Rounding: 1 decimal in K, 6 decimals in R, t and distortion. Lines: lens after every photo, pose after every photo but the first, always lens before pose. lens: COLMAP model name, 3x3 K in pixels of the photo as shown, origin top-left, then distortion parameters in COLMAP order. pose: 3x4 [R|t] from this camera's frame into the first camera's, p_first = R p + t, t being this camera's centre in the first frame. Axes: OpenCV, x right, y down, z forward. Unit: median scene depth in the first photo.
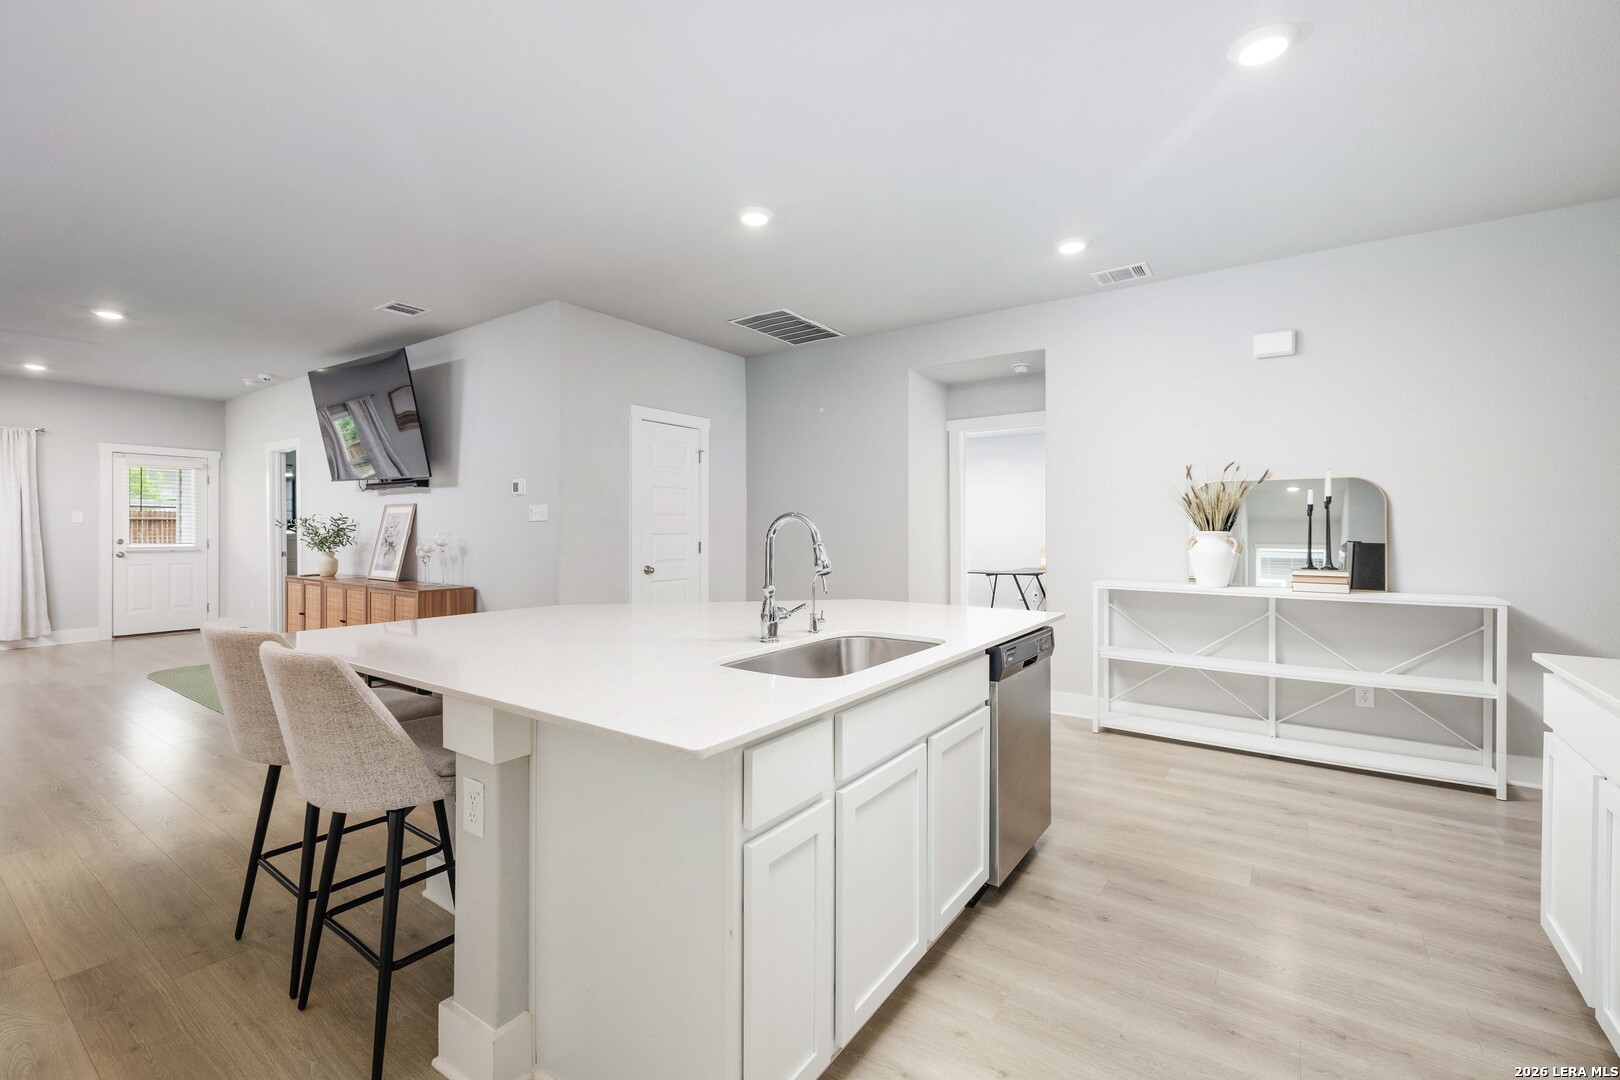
lens RADIAL K [[684.1, 0, 810.6], [0, 684.1, 532.2], [0, 0, 1]] dist [-0.000428, 0.000017]
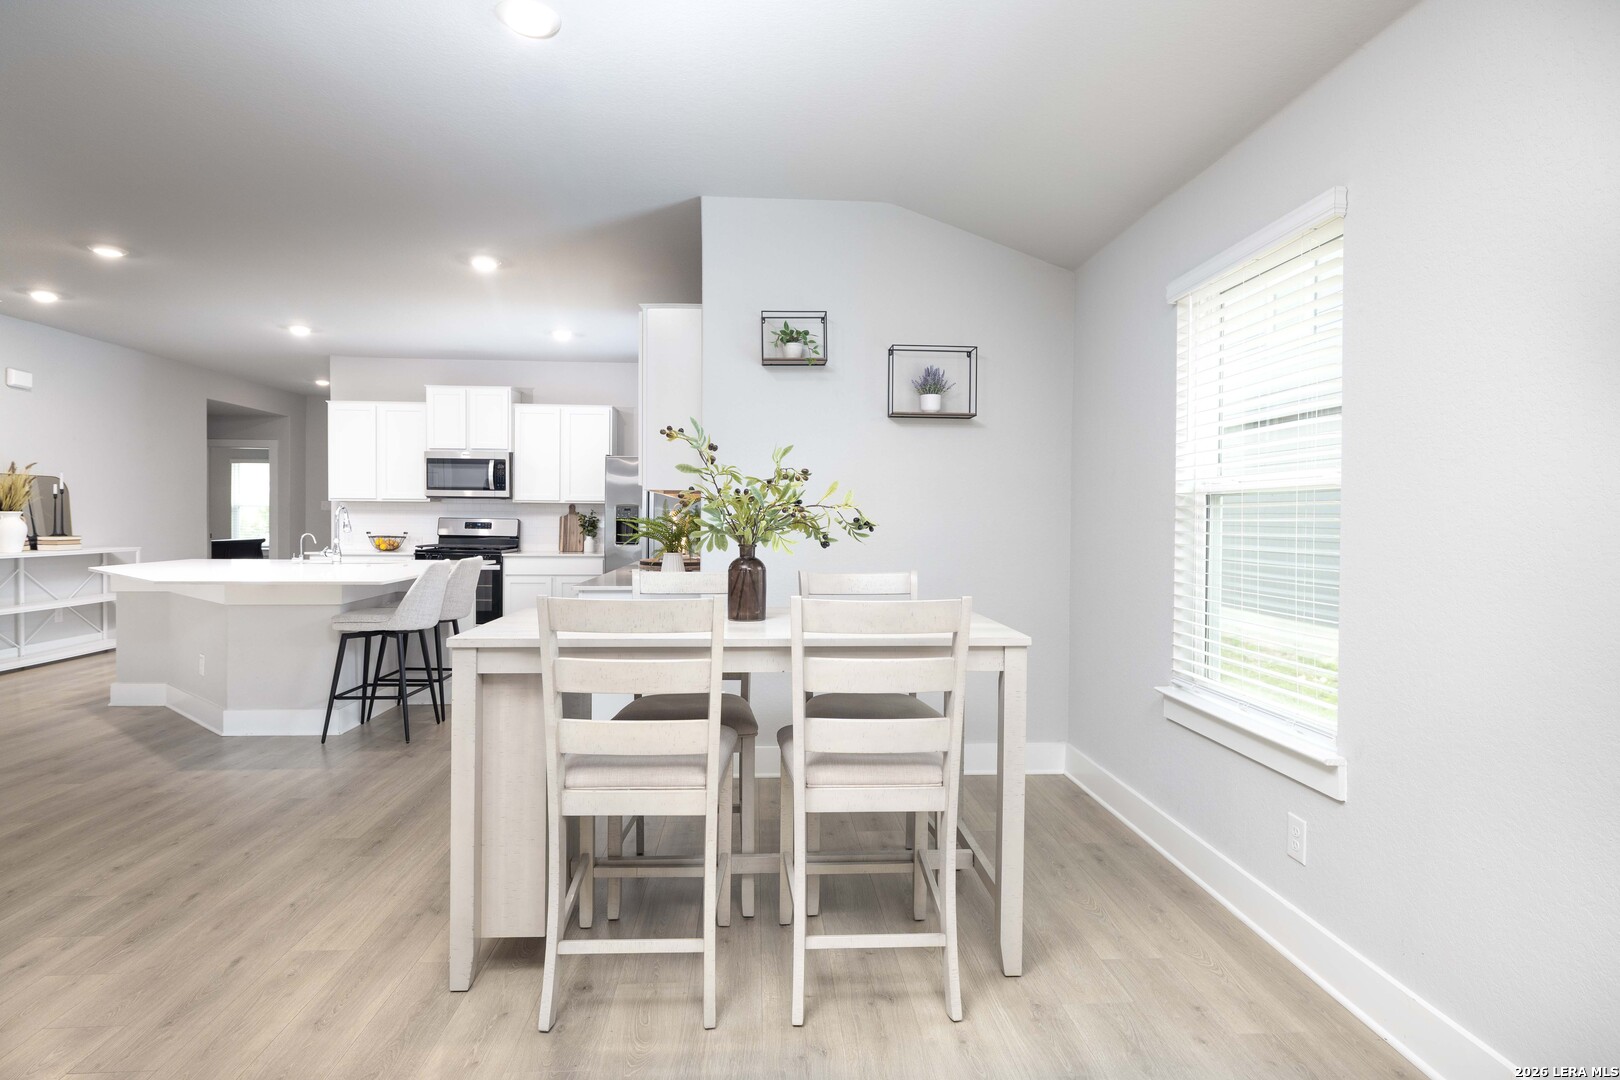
lens RADIAL K [[862.3, 0, 812.2], [0, 862.3, 532.3], [0, 0, 1]] dist [0.002022, 0.000297]
pose [[-0.627514, -0.016607, 0.778428, -1.844090], [-0.005150, 0.999839, 0.017178, 0.002780], [-0.778588, 0.006771, -0.627499, 0.900874]]
